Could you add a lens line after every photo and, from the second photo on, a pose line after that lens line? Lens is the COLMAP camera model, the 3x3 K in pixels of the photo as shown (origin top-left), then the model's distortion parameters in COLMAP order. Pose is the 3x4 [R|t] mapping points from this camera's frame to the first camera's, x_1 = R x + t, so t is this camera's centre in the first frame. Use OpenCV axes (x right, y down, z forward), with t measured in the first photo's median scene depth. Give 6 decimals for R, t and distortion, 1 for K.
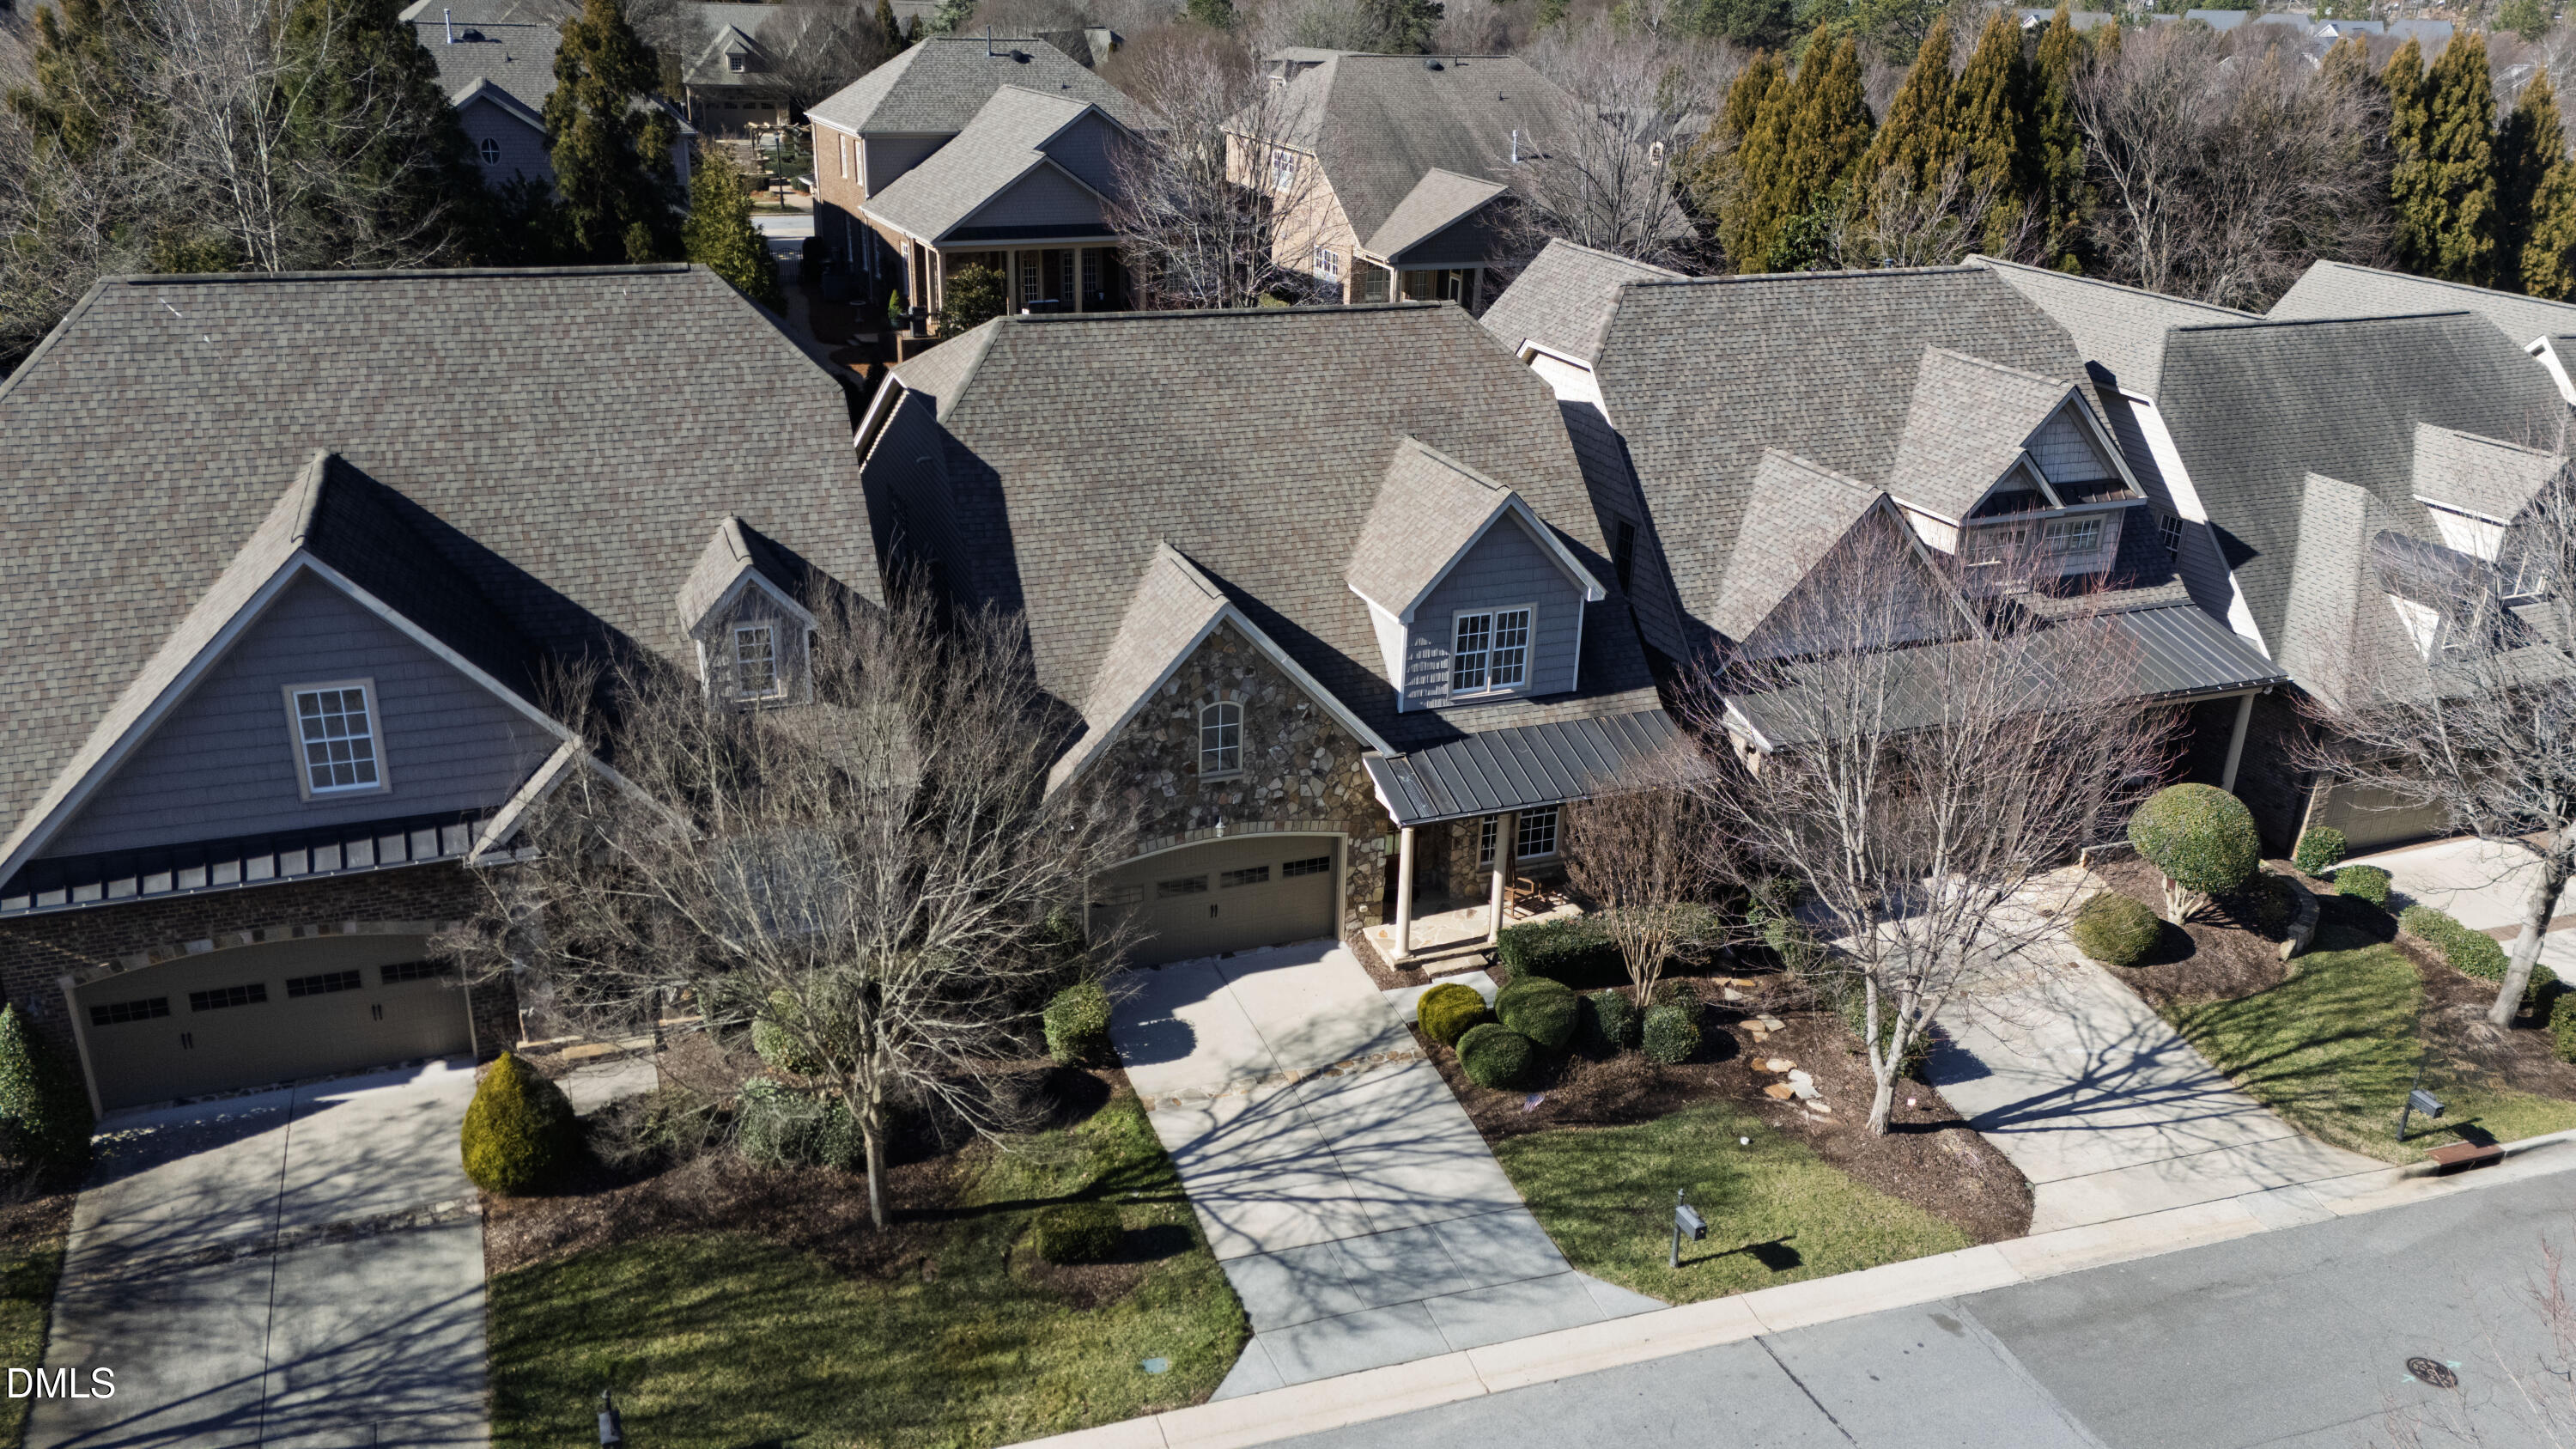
lens RADIAL K [[1956.6, 0, 1288.0], [0, 1956.6, 724.5], [0, 0, 1]] dist [0.129421, -0.184659]
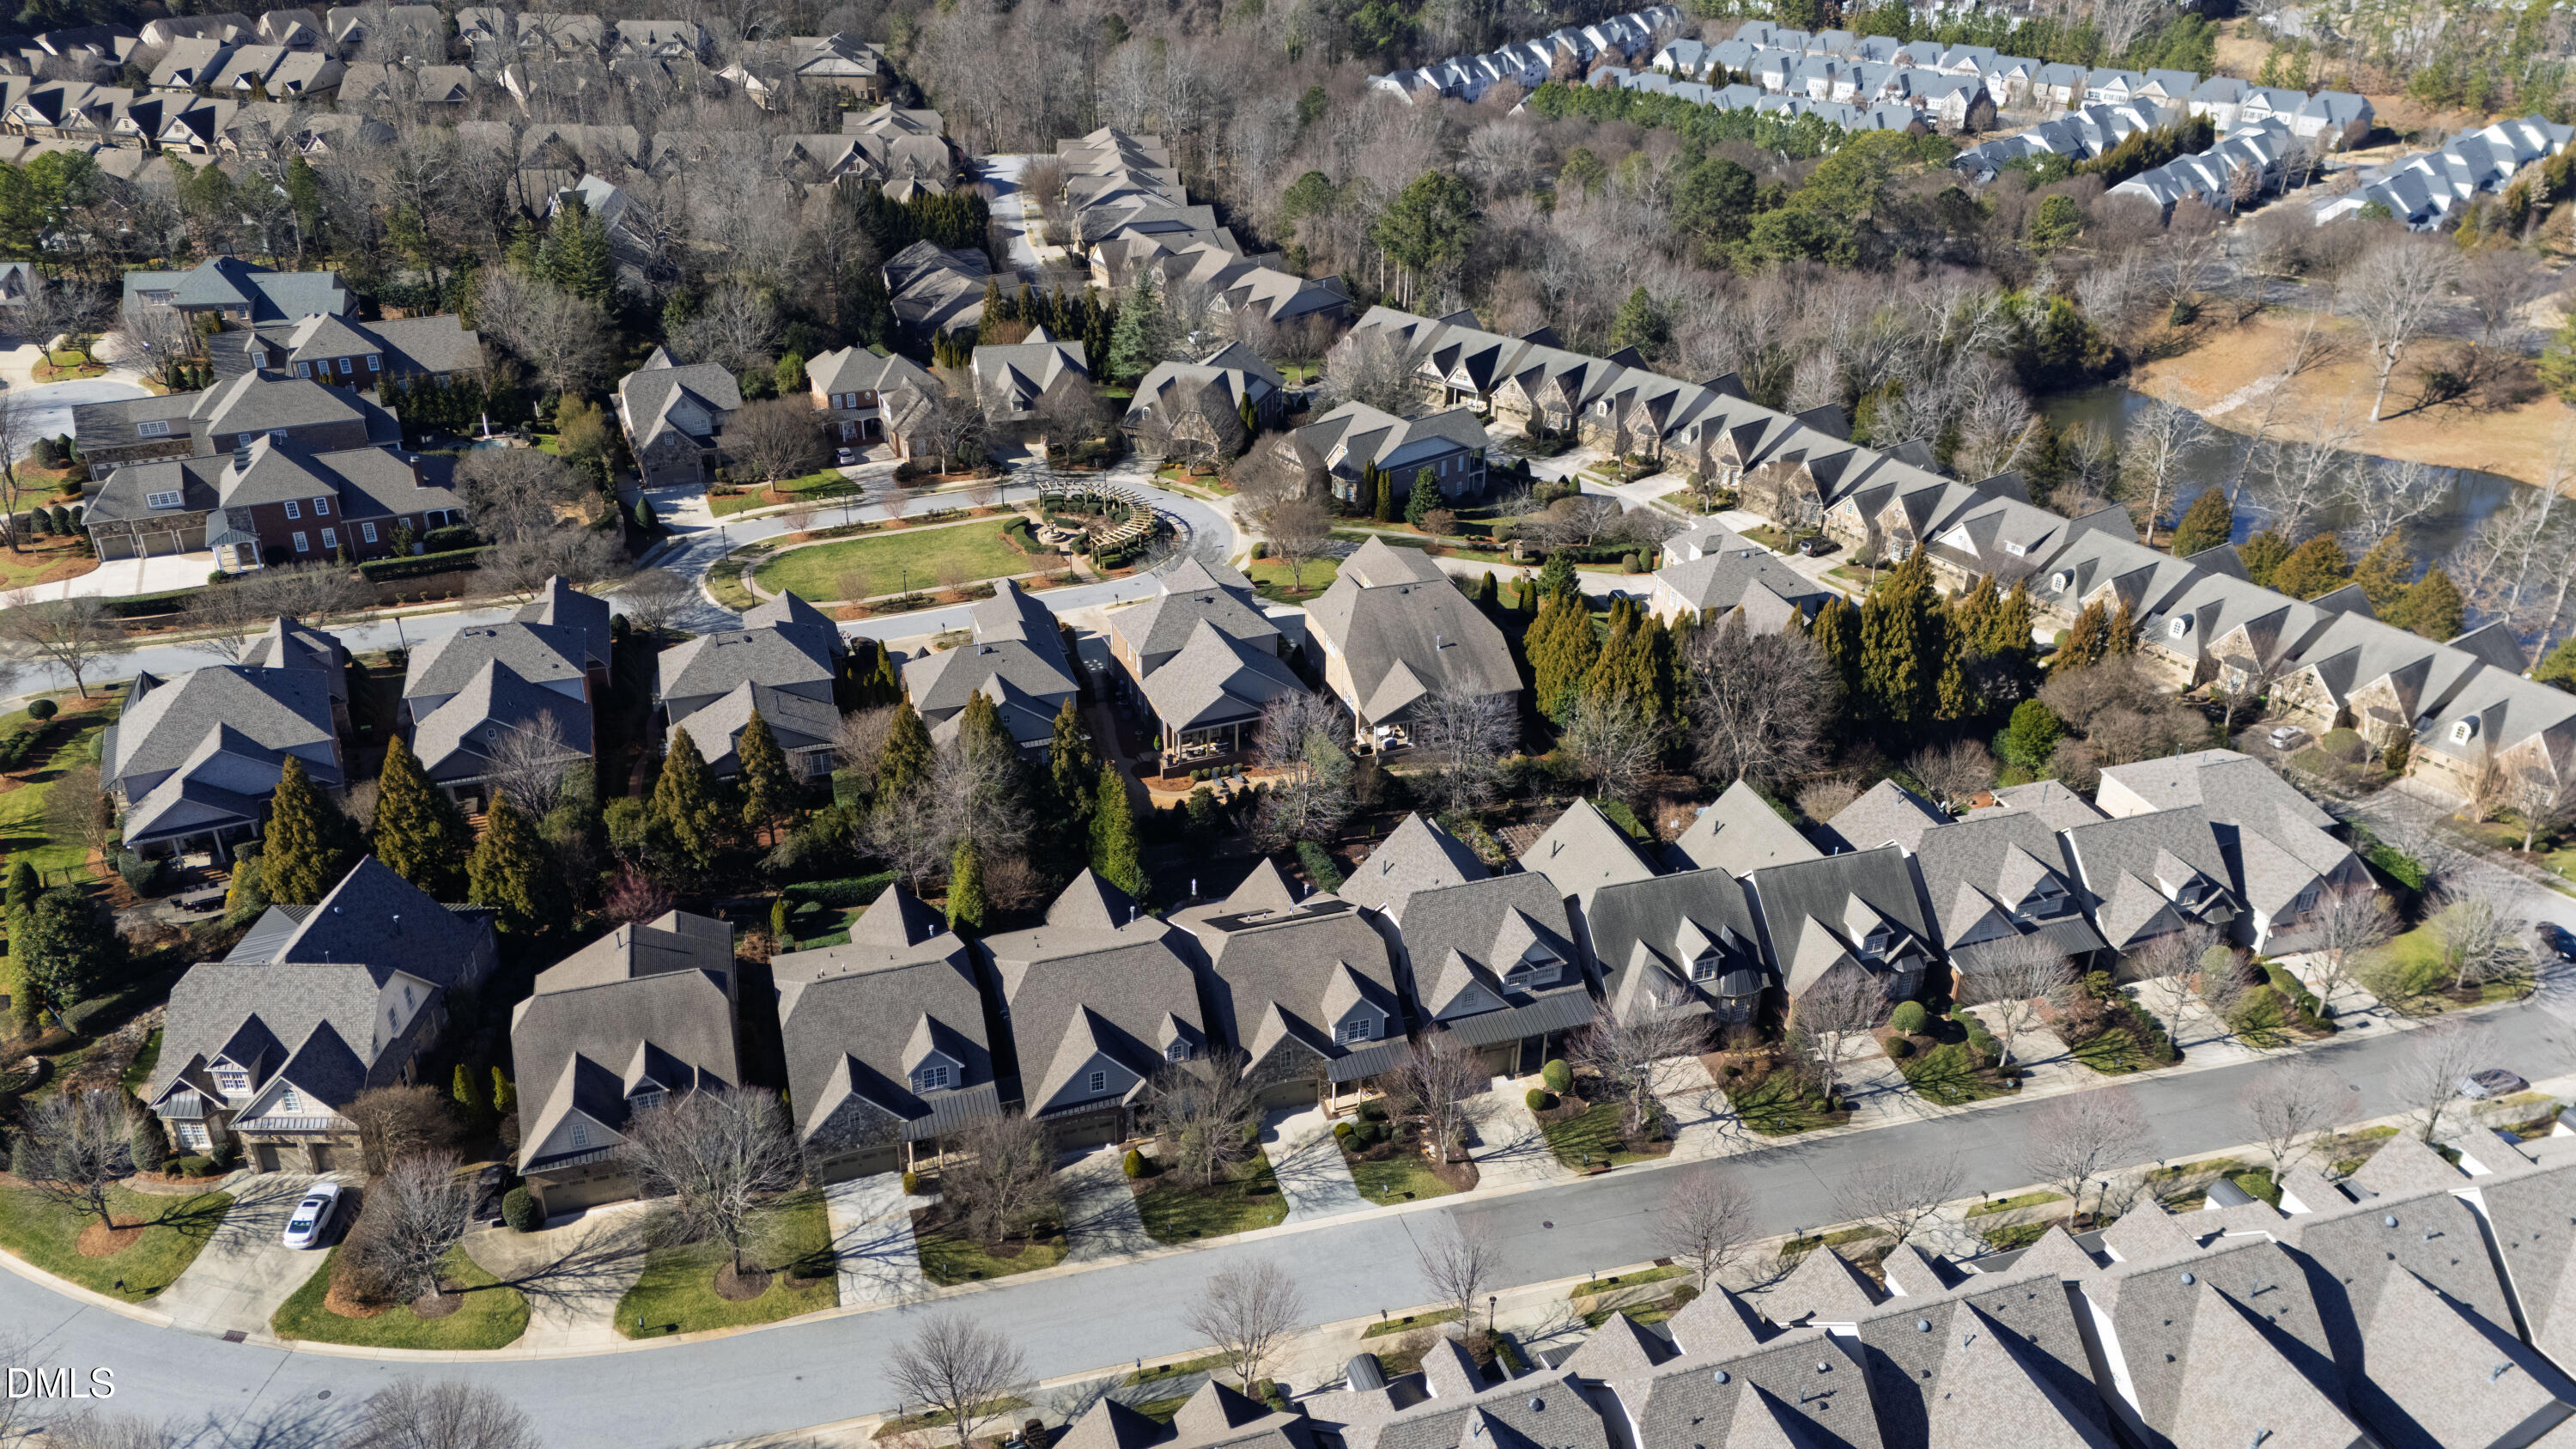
lens RADIAL K [[1956.6, 0, 1288.0], [0, 1956.6, 724.5], [0, 0, 1]] dist [0.129421, -0.184659]
pose [[0.998400, 0.013133, -0.055005, 0.179623], [-0.007689, 0.995153, 0.098039, -1.060109], [0.056026, -0.097459, 0.993661, -2.884491]]
